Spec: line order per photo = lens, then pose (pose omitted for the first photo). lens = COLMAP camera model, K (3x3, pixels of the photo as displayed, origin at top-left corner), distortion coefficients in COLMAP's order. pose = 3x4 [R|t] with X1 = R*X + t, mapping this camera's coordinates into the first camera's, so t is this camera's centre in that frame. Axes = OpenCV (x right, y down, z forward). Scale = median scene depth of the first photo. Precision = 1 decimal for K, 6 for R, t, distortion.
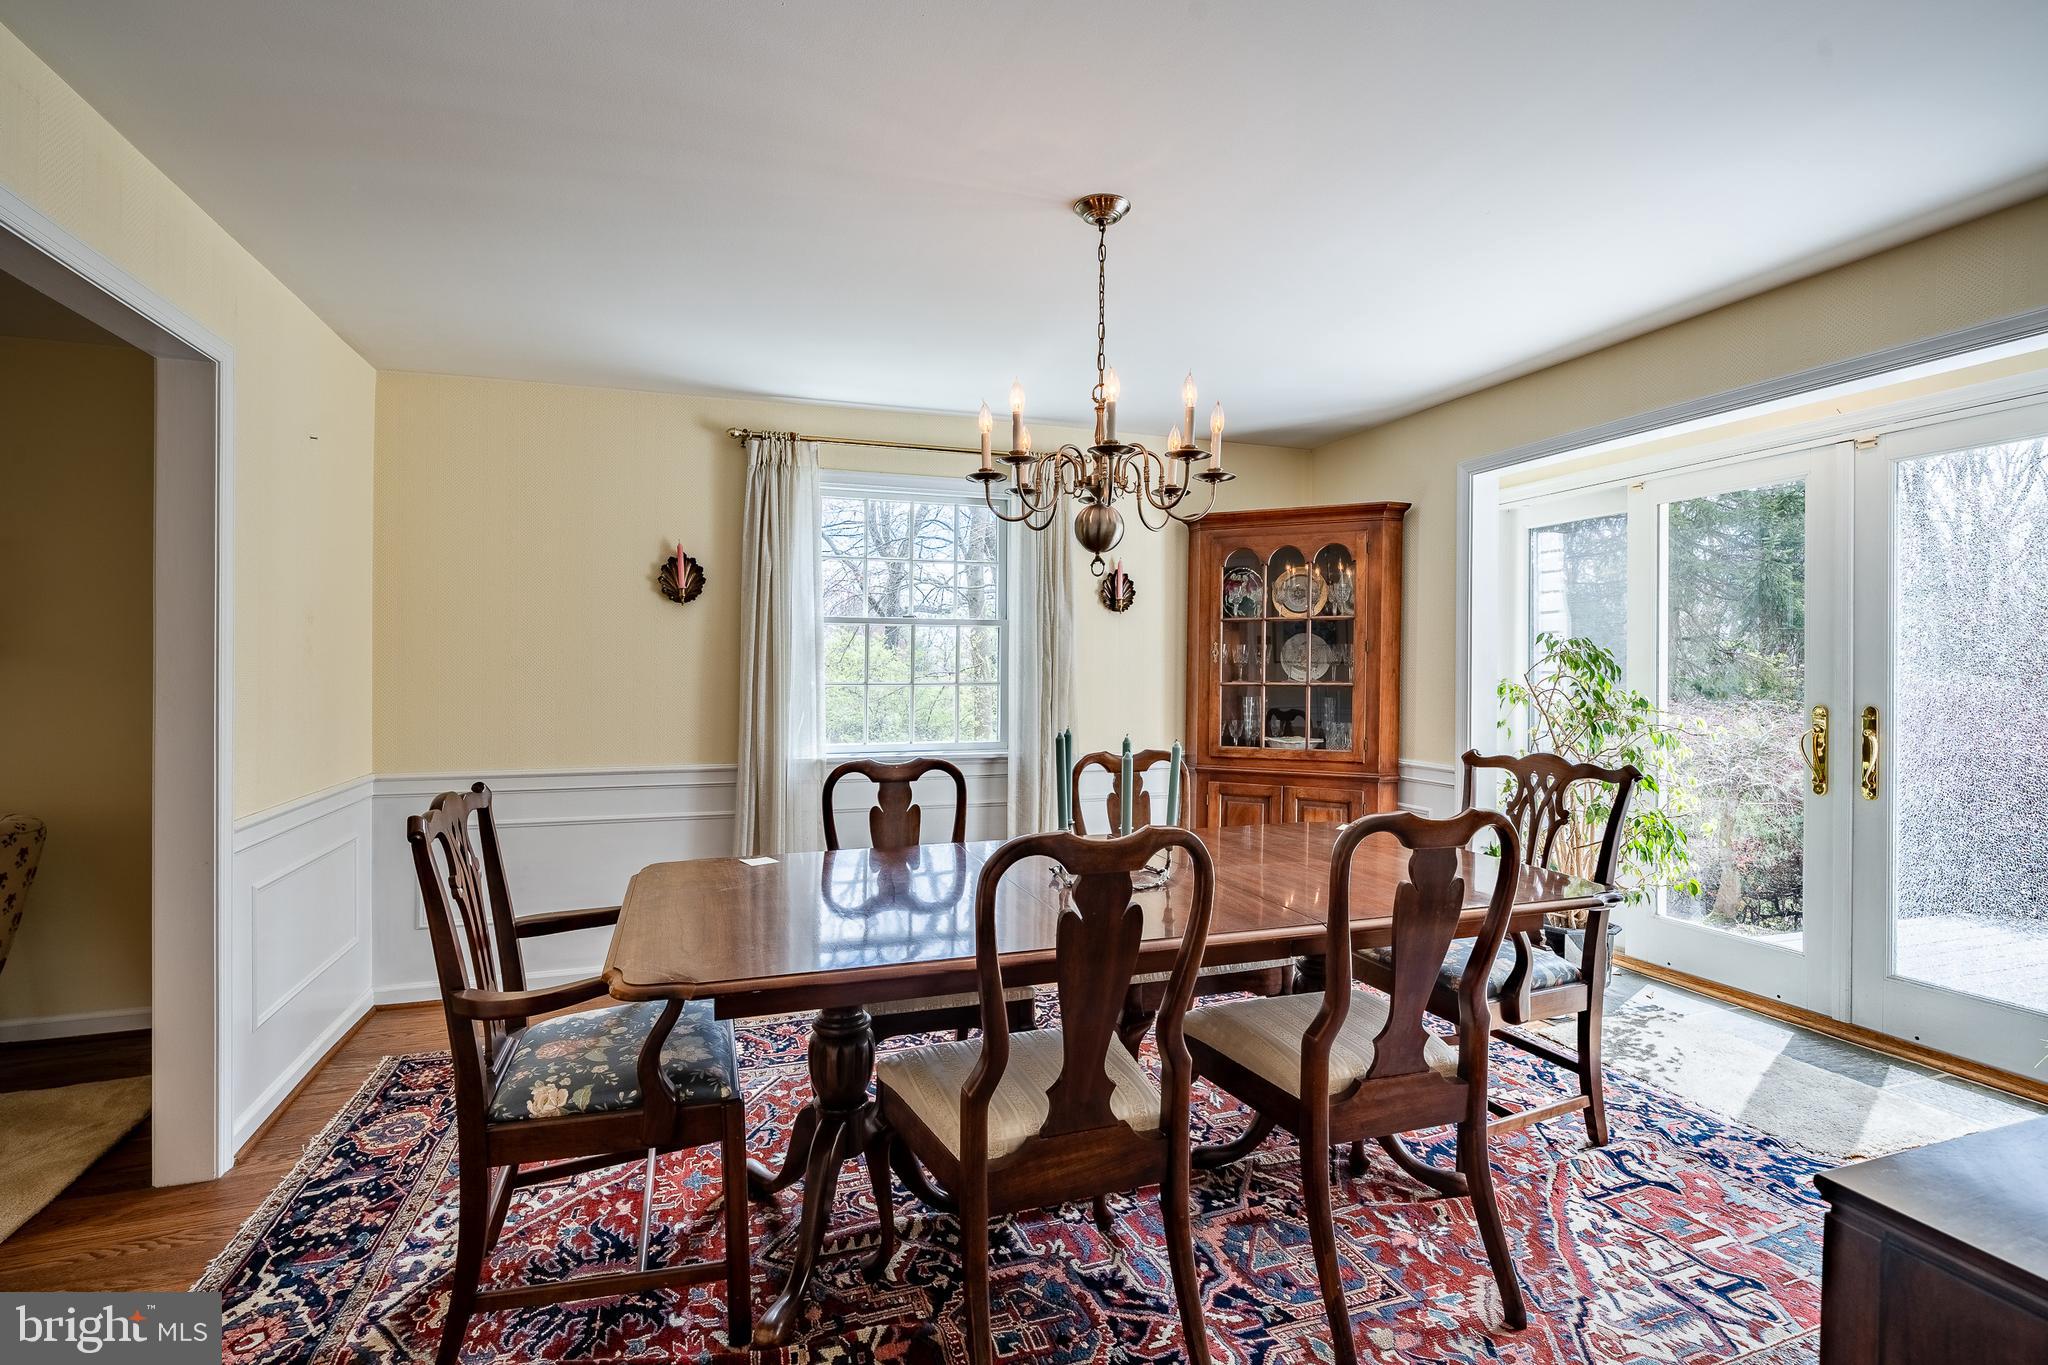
lens RADIAL K [[961.8, 0, 1020.2], [0, 961.8, 678.3], [0, 0, 1]] dist [-0.003410, 0.000042]
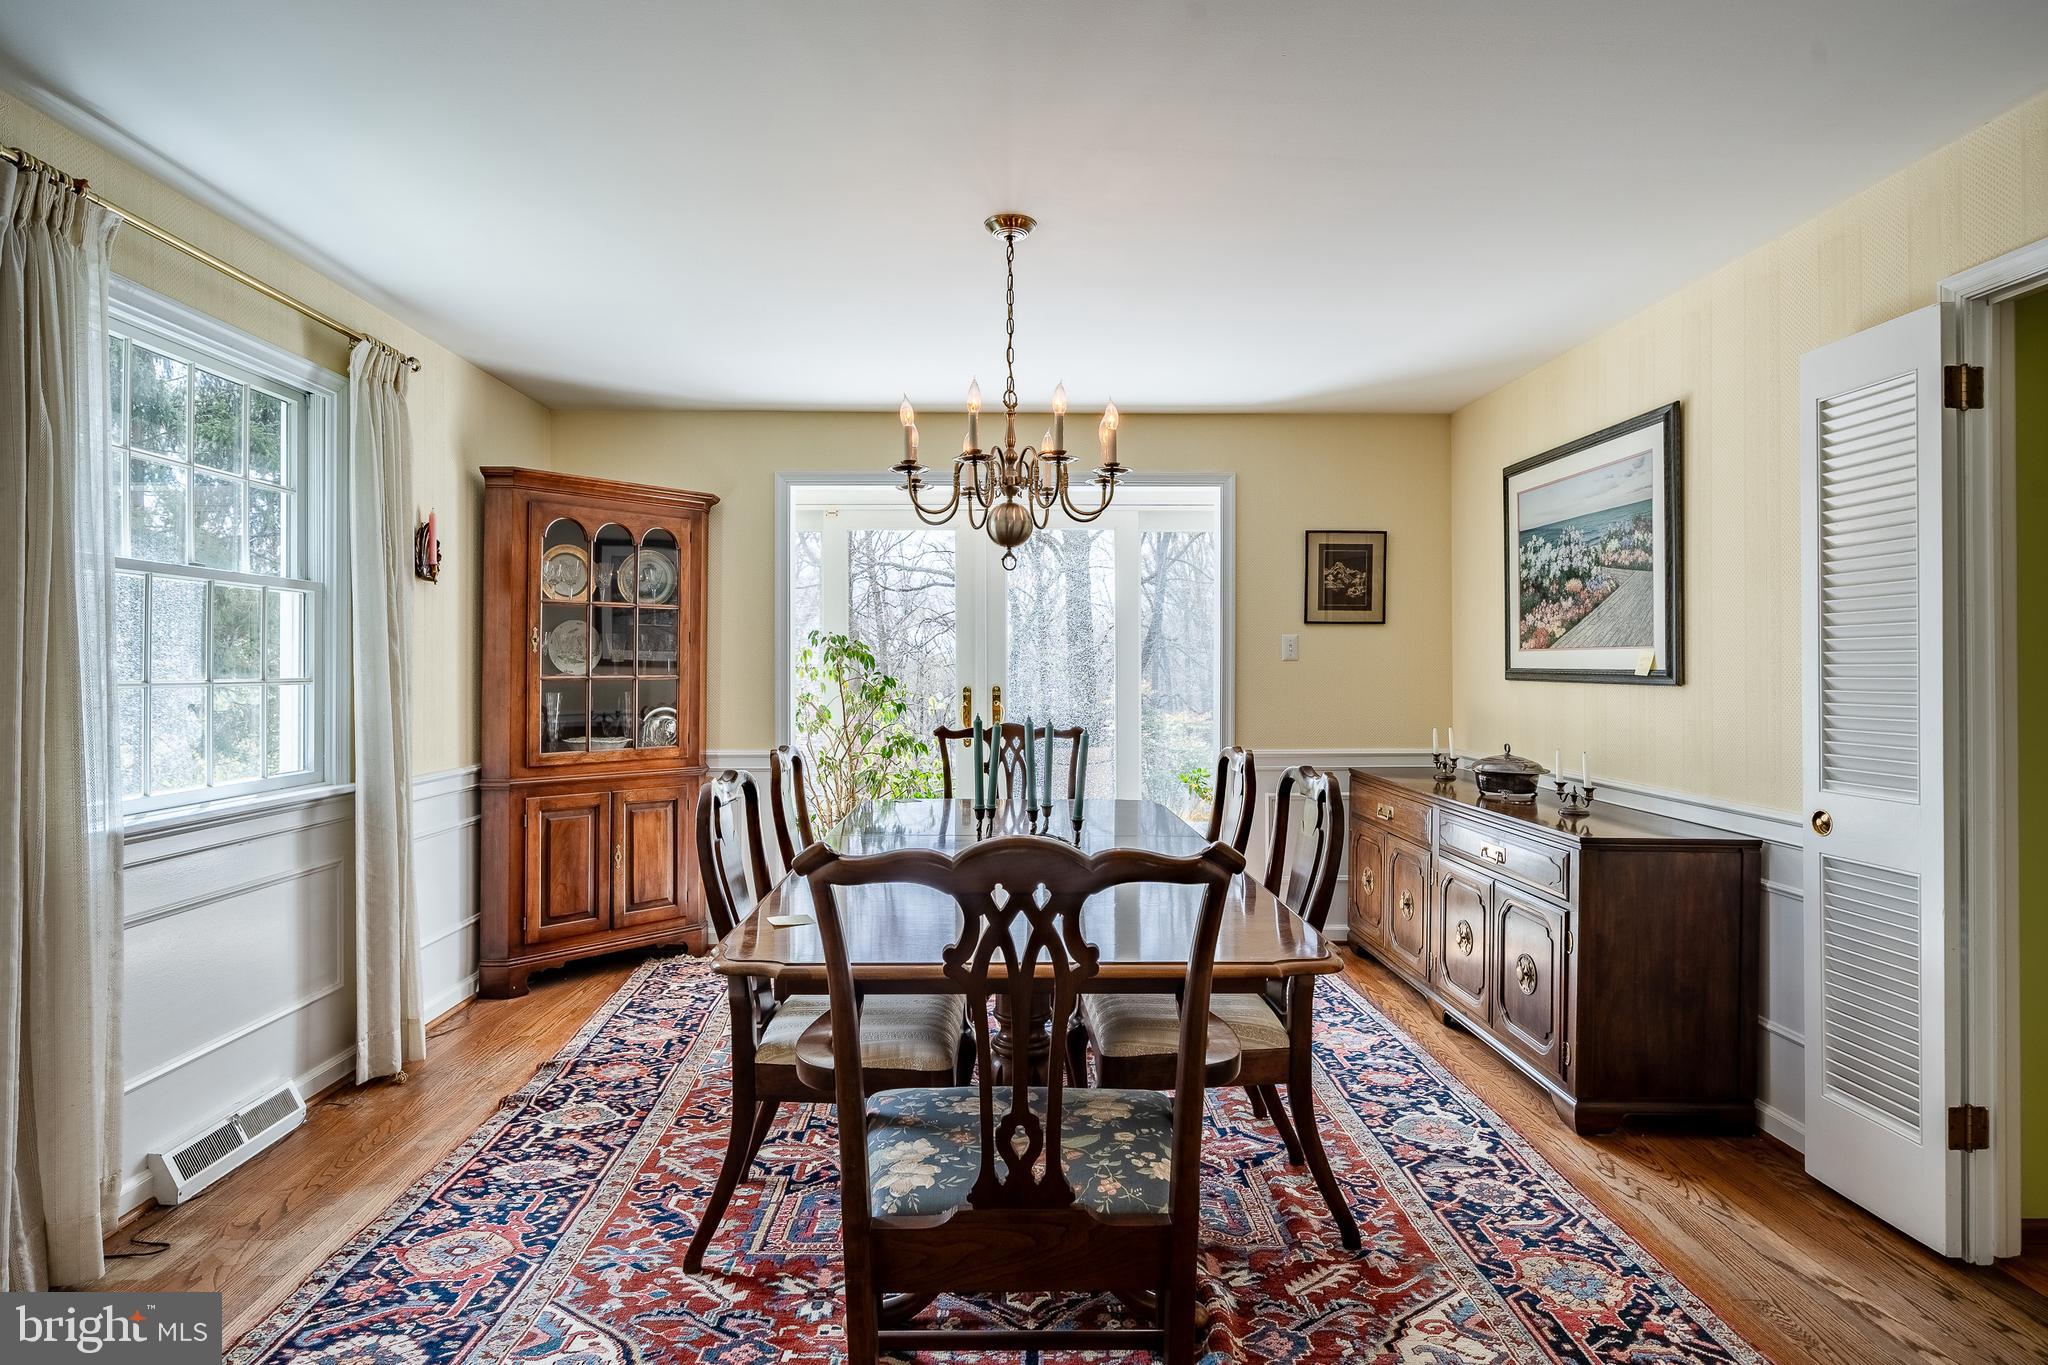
lens RADIAL K [[1067.4, 0, 1029.5], [0, 1067.4, 672.3], [0, 0, 1]] dist [-0.002811, 0.000786]
pose [[0.303585, -0.005703, 0.952787, -0.583378], [0.009167, 0.999953, 0.003065, 0.001912], [-0.952760, 0.007803, 0.303623, 0.348379]]
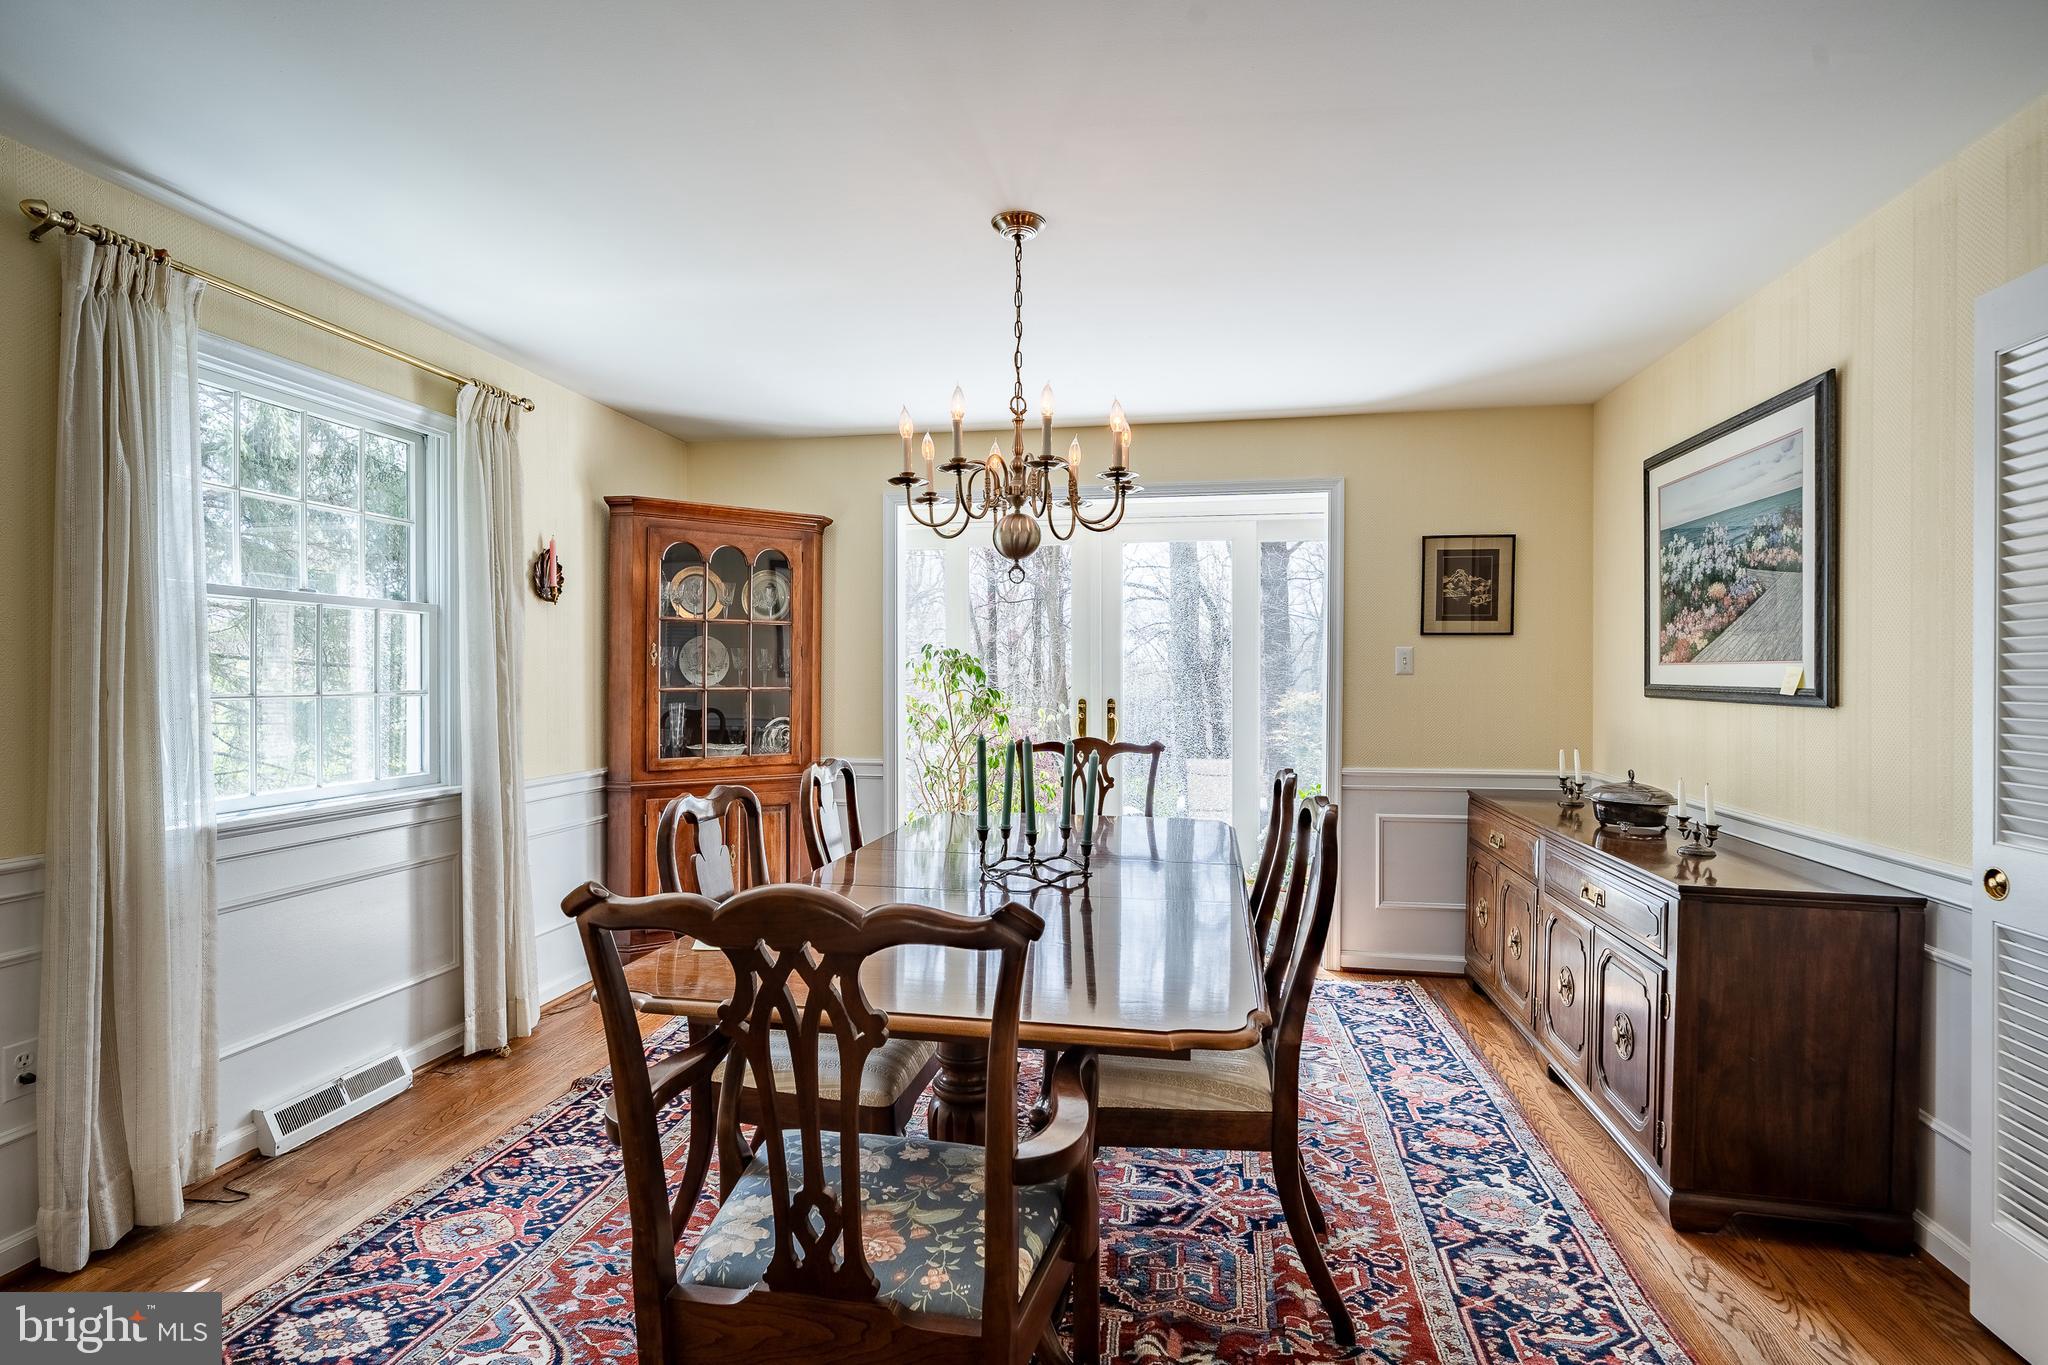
lens RADIAL K [[1001.8, 0, 1025.9], [0, 1001.8, 691.7], [0, 0, 1]] dist [-0.000787, -0.000999]
pose [[0.491366, -0.014192, 0.870837, -0.476247], [0.006118, 0.999899, 0.012844, -0.002454], [-0.870932, -0.000983, 0.491403, 0.261331]]
